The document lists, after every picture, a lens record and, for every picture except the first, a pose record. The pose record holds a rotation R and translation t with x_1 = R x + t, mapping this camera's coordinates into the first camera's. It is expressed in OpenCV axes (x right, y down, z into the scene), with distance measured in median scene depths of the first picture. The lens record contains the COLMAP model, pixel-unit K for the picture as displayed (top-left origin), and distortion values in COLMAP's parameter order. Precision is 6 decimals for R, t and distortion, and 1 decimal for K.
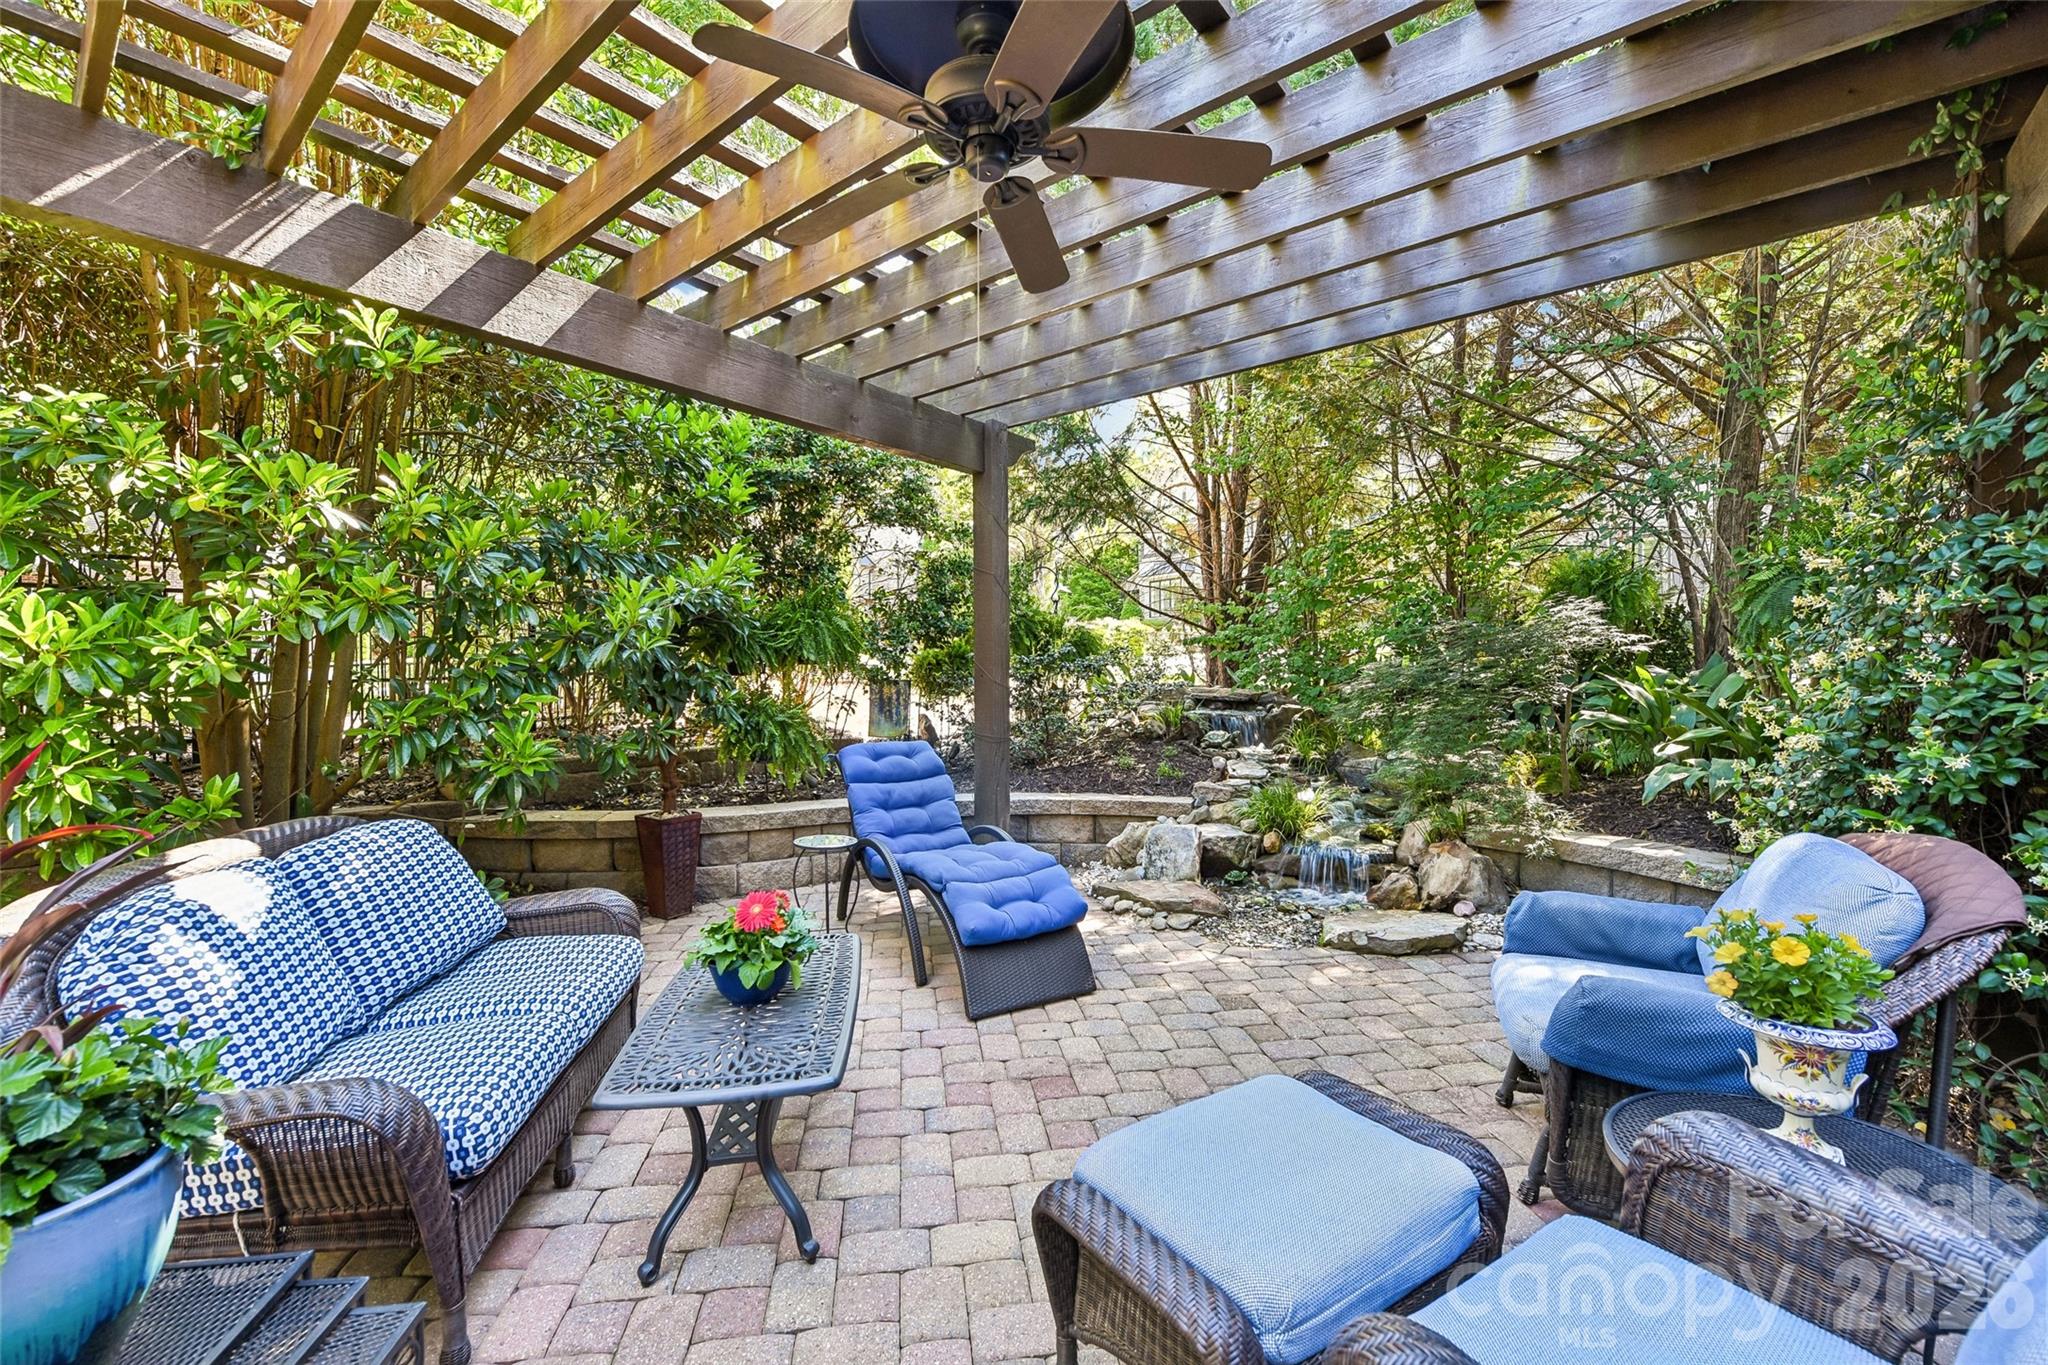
lens RADIAL K [[848.5, 0, 1024.9], [0, 848.5, 682.0], [0, 0, 1]] dist [-0.010315, -0.000257]
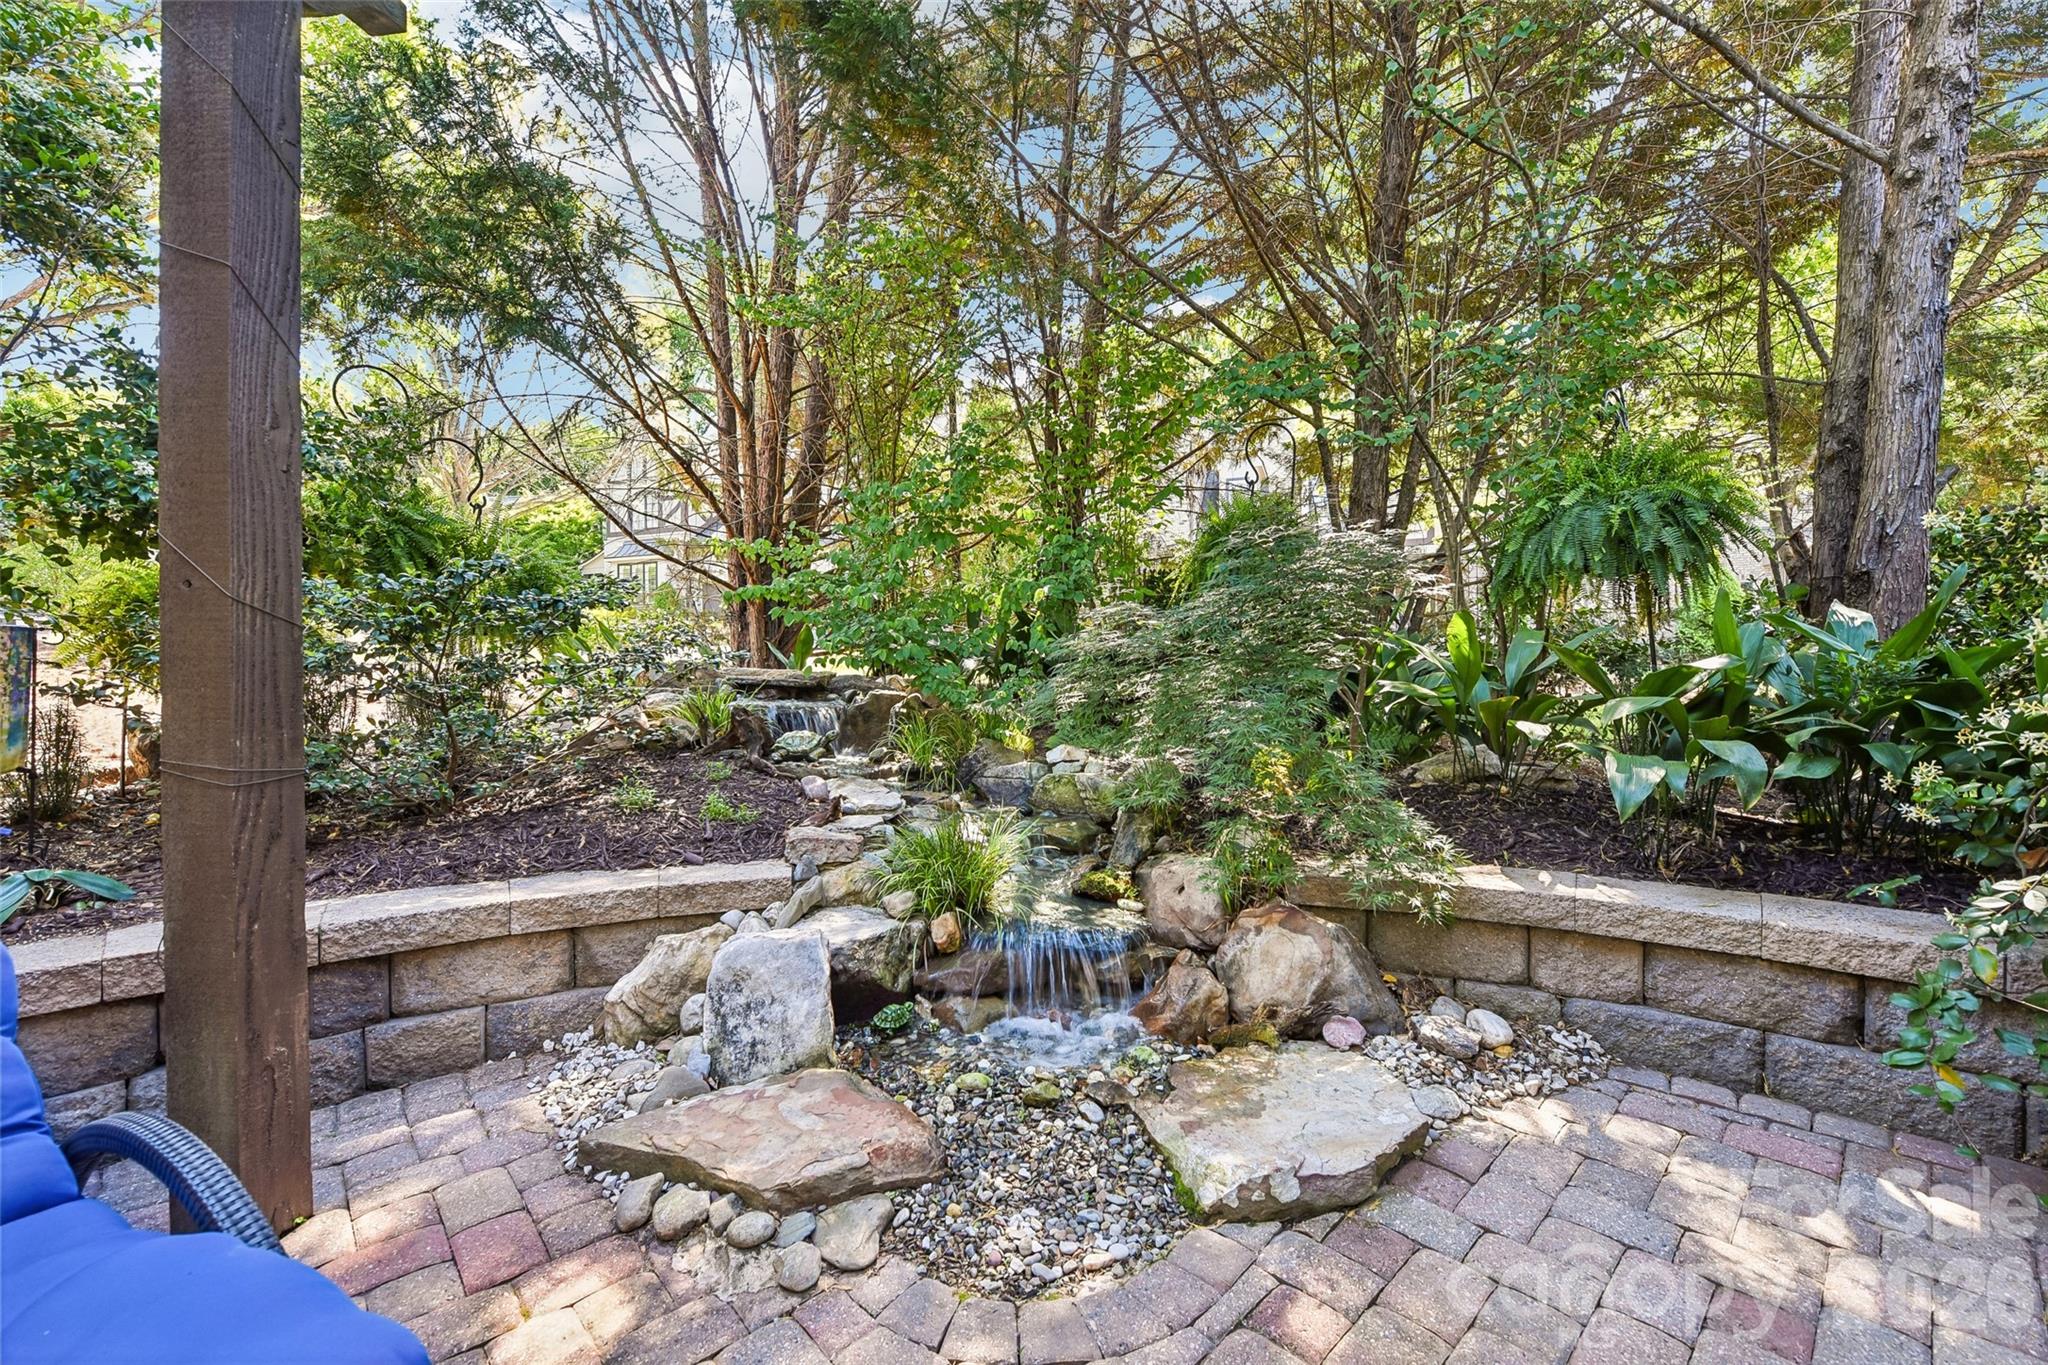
lens RADIAL K [[848.5, 0, 1027.6], [0, 848.5, 686.6], [0, 0, 1]] dist [-0.010315, -0.000257]
pose [[0.824586, -0.008998, 0.565665, 0.029021], [0.006753, 0.999959, 0.006063, 0.028685], [-0.565696, -0.001179, 0.824613, 0.504309]]
